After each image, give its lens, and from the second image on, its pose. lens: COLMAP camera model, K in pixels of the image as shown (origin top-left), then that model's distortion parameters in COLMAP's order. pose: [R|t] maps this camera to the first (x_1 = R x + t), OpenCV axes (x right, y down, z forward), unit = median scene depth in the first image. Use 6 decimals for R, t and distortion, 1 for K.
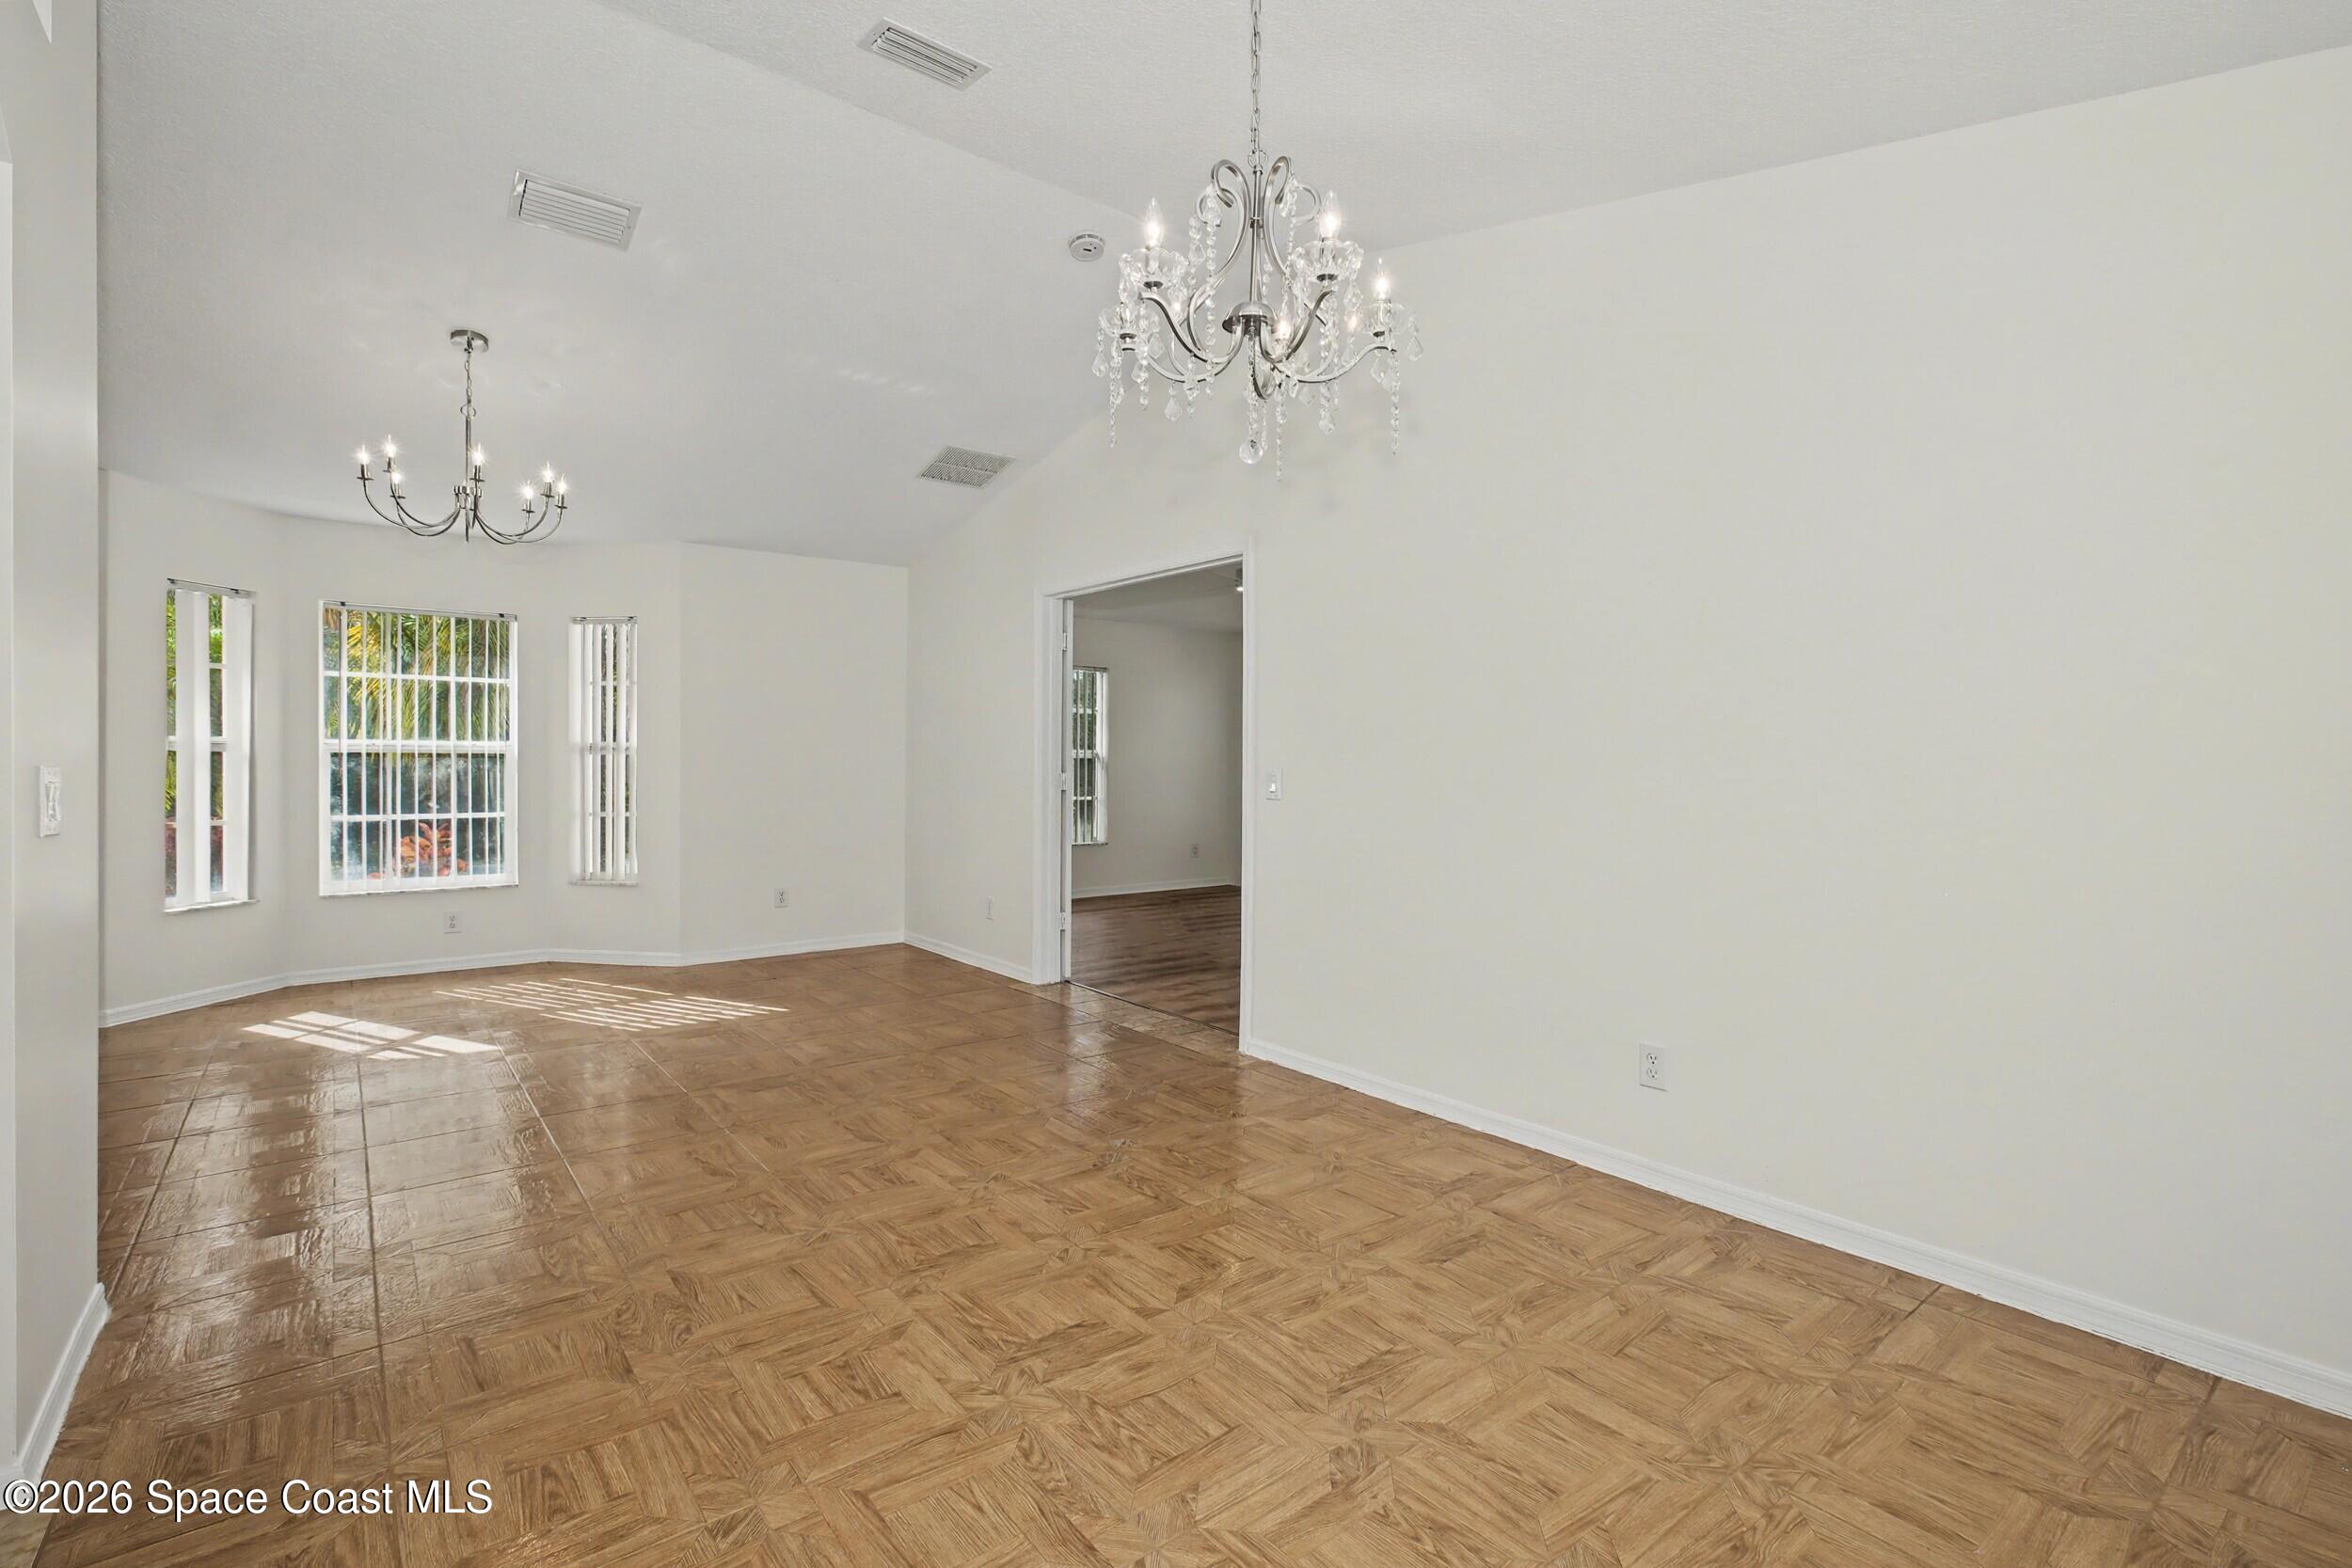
lens RADIAL K [[1051.1, 0, 1166.0], [0, 1051.1, 766.2], [0, 0, 1]] dist [0.000533, 0.000313]
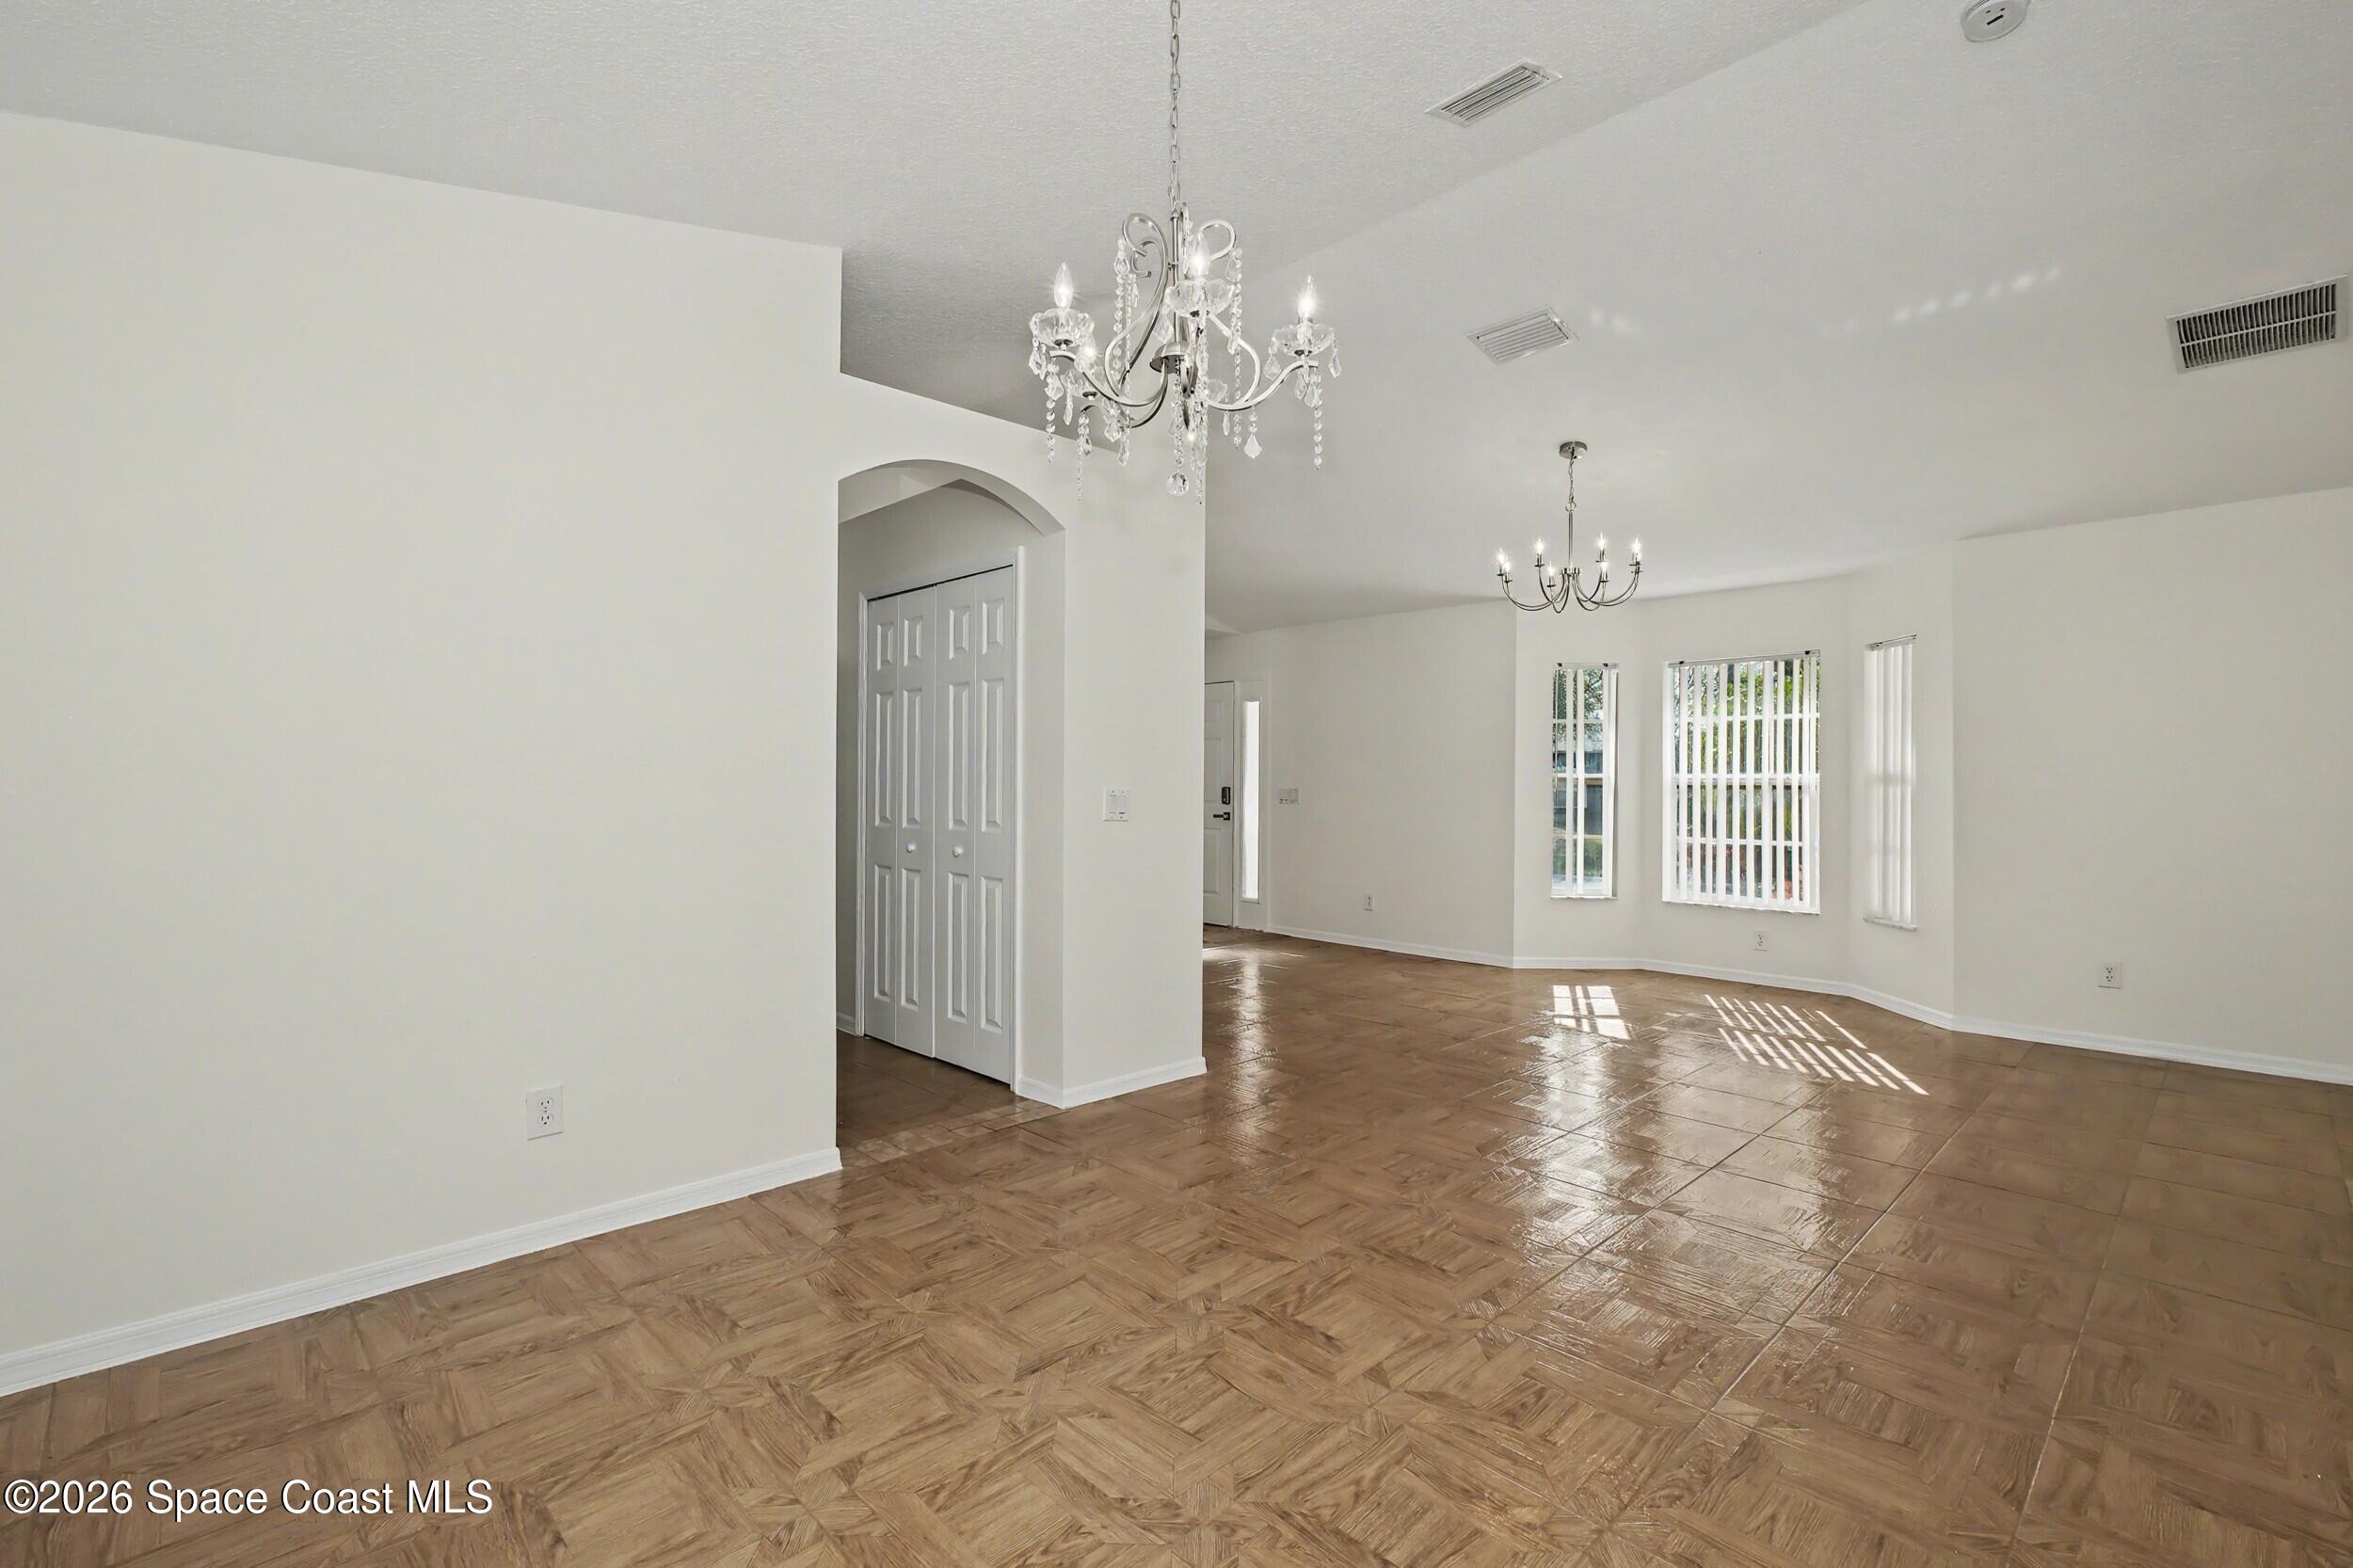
lens RADIAL K [[1051.7, 0, 1166.5], [0, 1051.7, 766.2], [0, 0, 1]] dist [0.000533, 0.000313]
pose [[0.101244, -0.024867, -0.994551, 0.743102], [-0.011216, 0.999596, -0.026135, 0.006985], [0.994798, 0.013801, 0.100924, 0.589130]]
